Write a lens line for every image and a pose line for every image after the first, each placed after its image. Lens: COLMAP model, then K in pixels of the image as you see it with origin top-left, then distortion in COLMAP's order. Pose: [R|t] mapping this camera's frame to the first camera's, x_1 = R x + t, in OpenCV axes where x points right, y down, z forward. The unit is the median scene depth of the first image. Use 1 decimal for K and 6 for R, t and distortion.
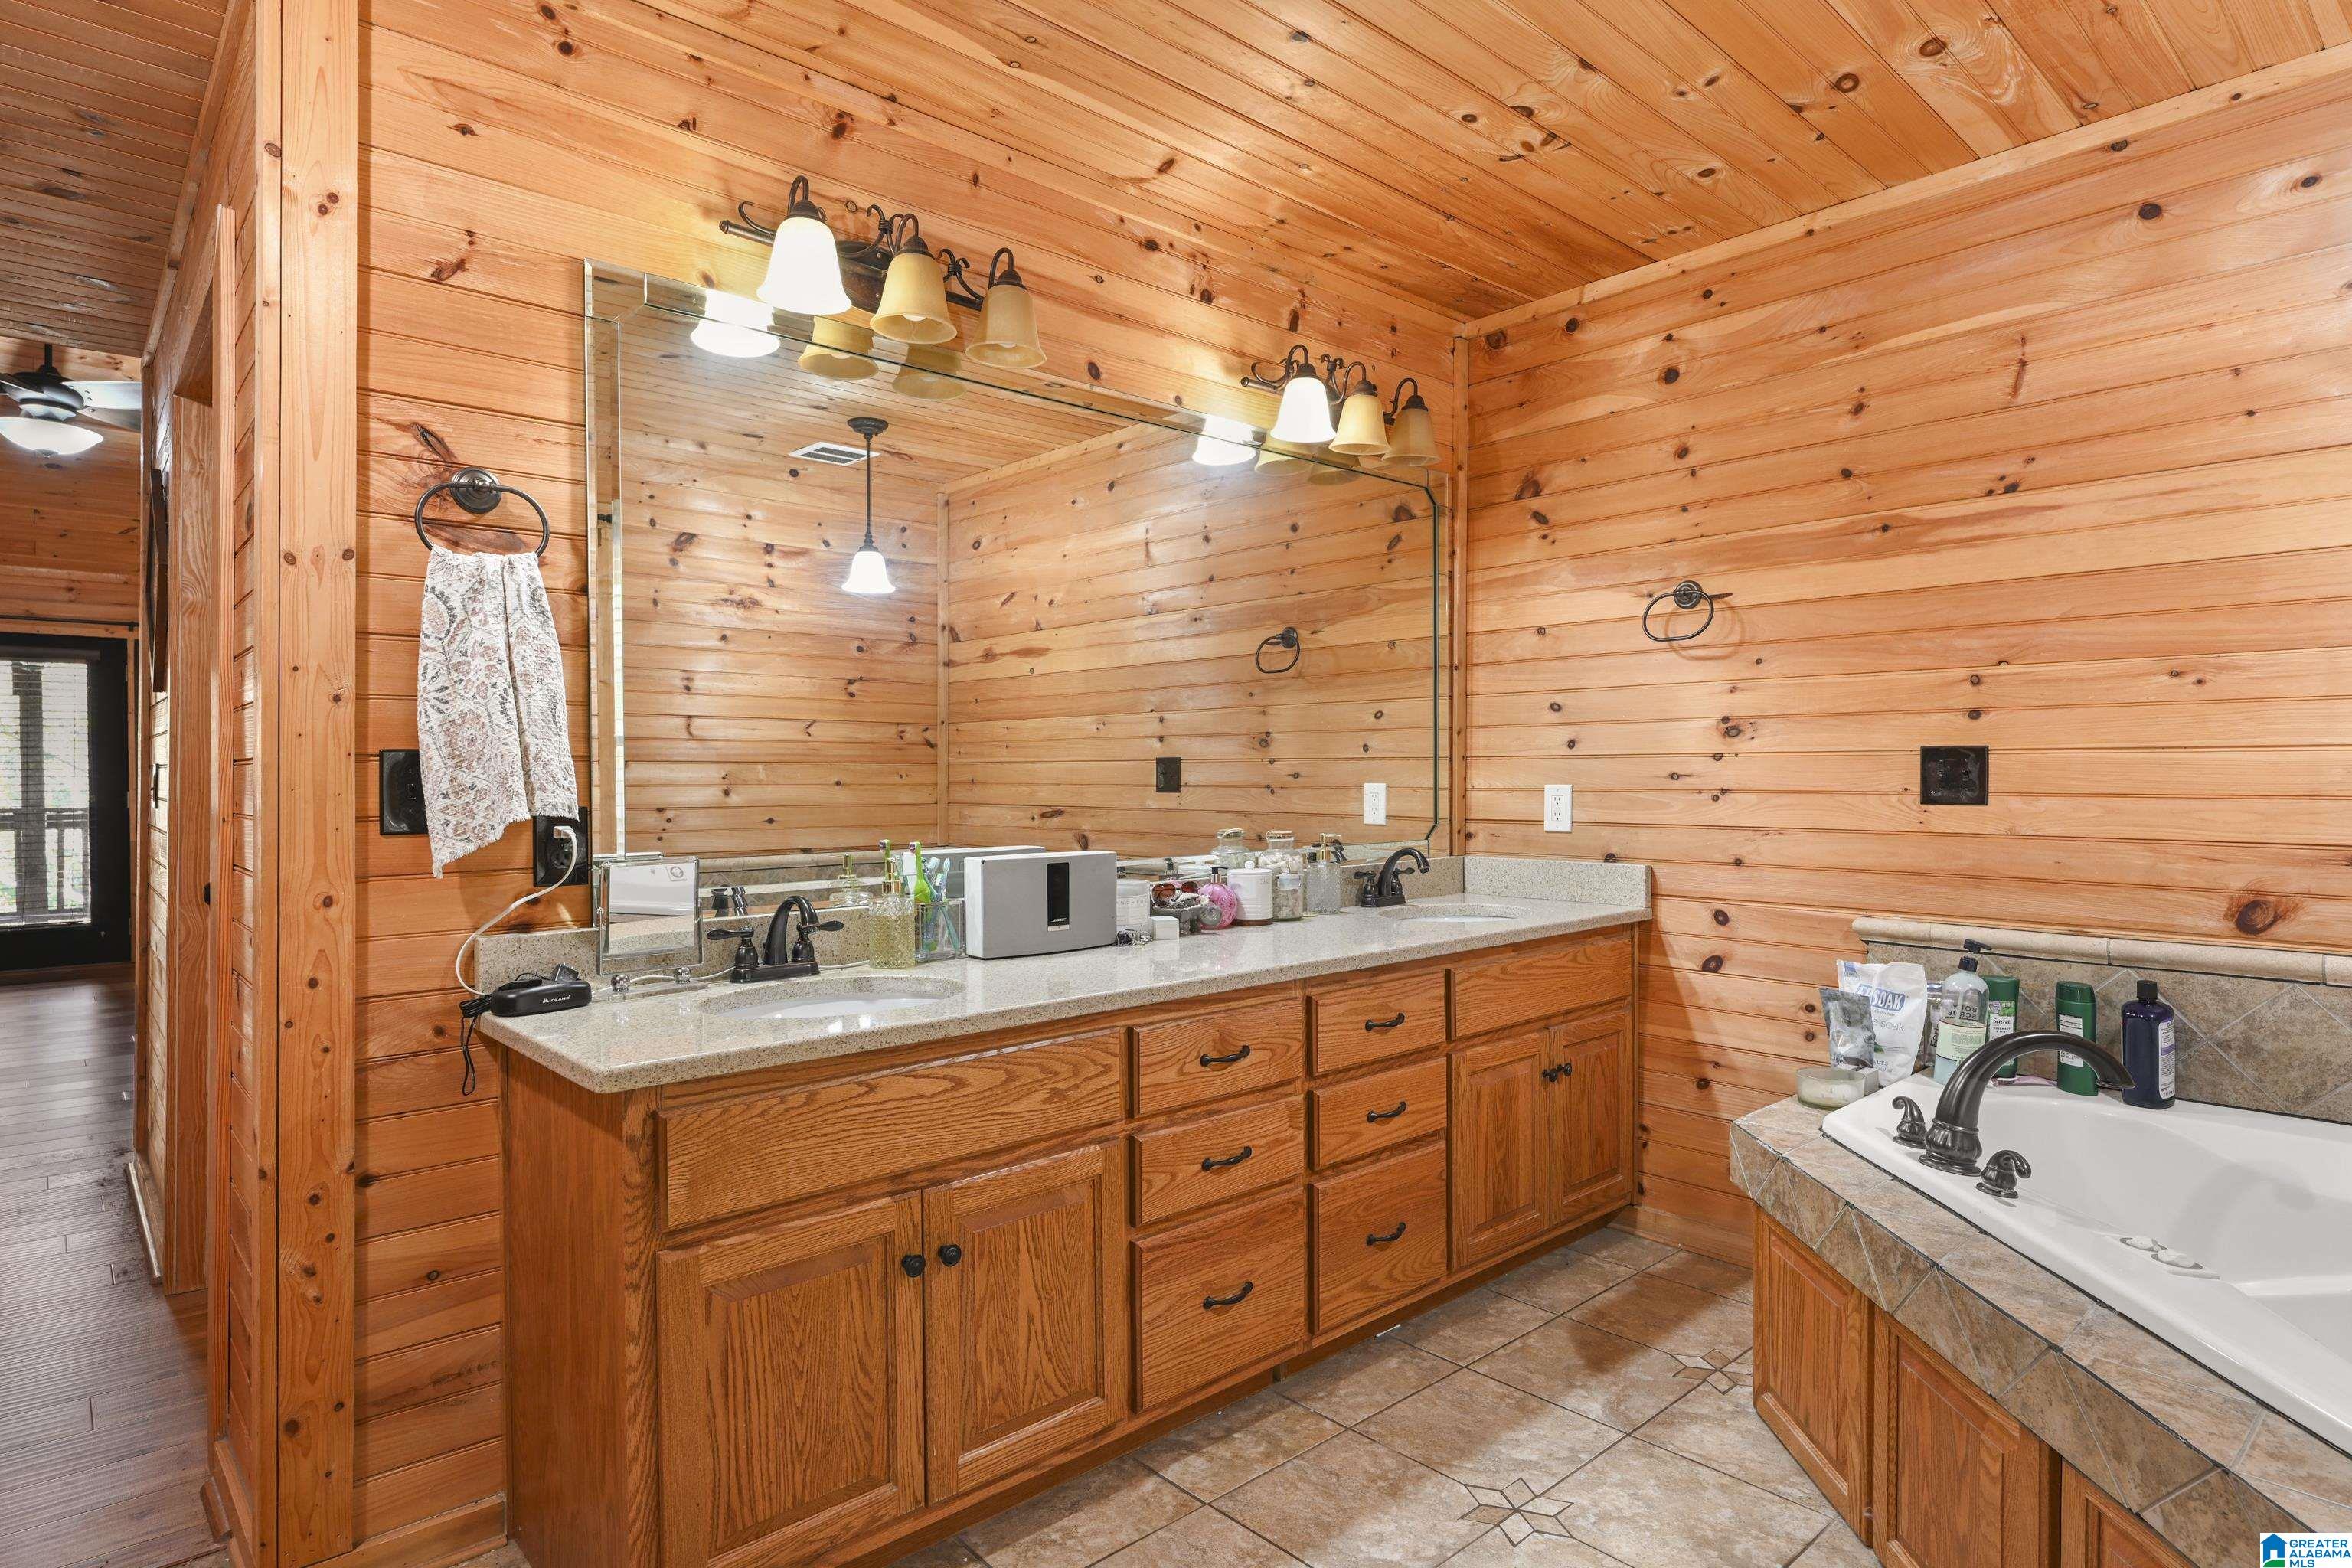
lens RADIAL K [[1310.1, 0, 1260.0], [0, 1310.1, 783.6], [0, 0, 1]] dist [-0.000177, 0.000475]
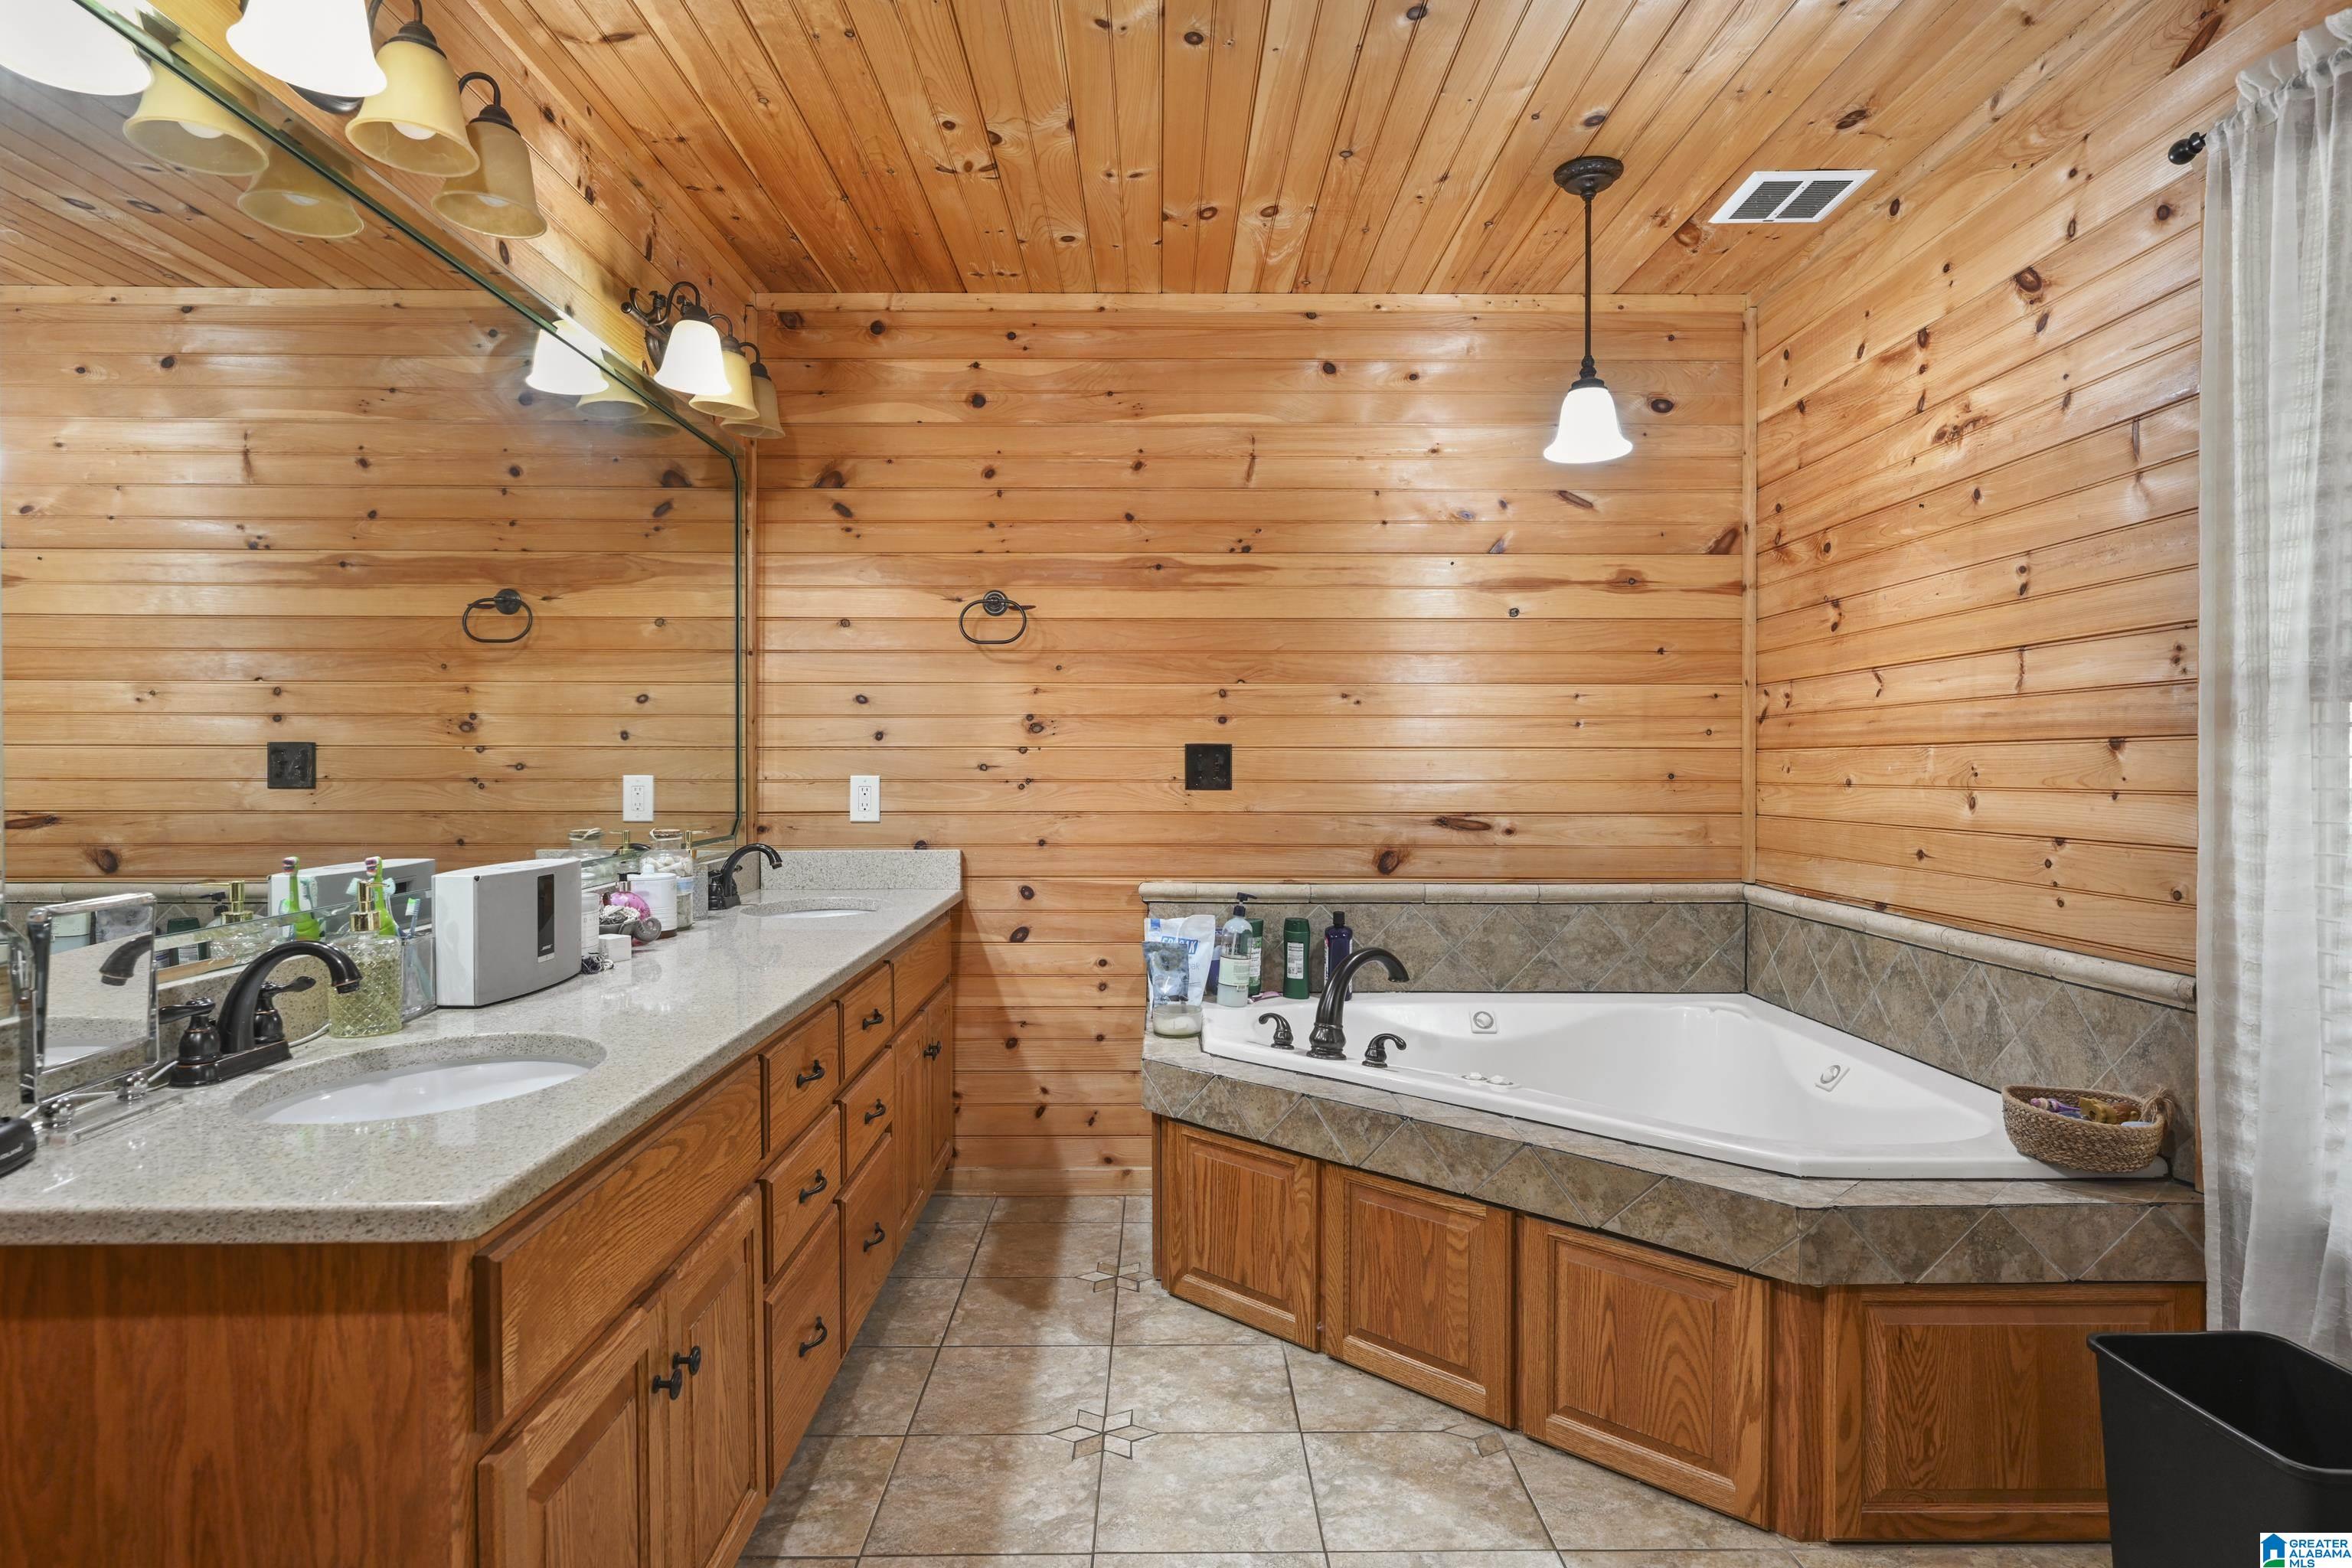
lens RADIAL K [[1310.1, 0, 1195.4], [0, 1310.1, 774.9], [0, 0, 1]] dist [-0.000177, 0.000475]
pose [[0.656128, -0.003051, 0.754644, -0.424734], [0.004123, 0.999991, 0.000458, 0.001068], [-0.754639, 0.002811, 0.656135, 0.159112]]
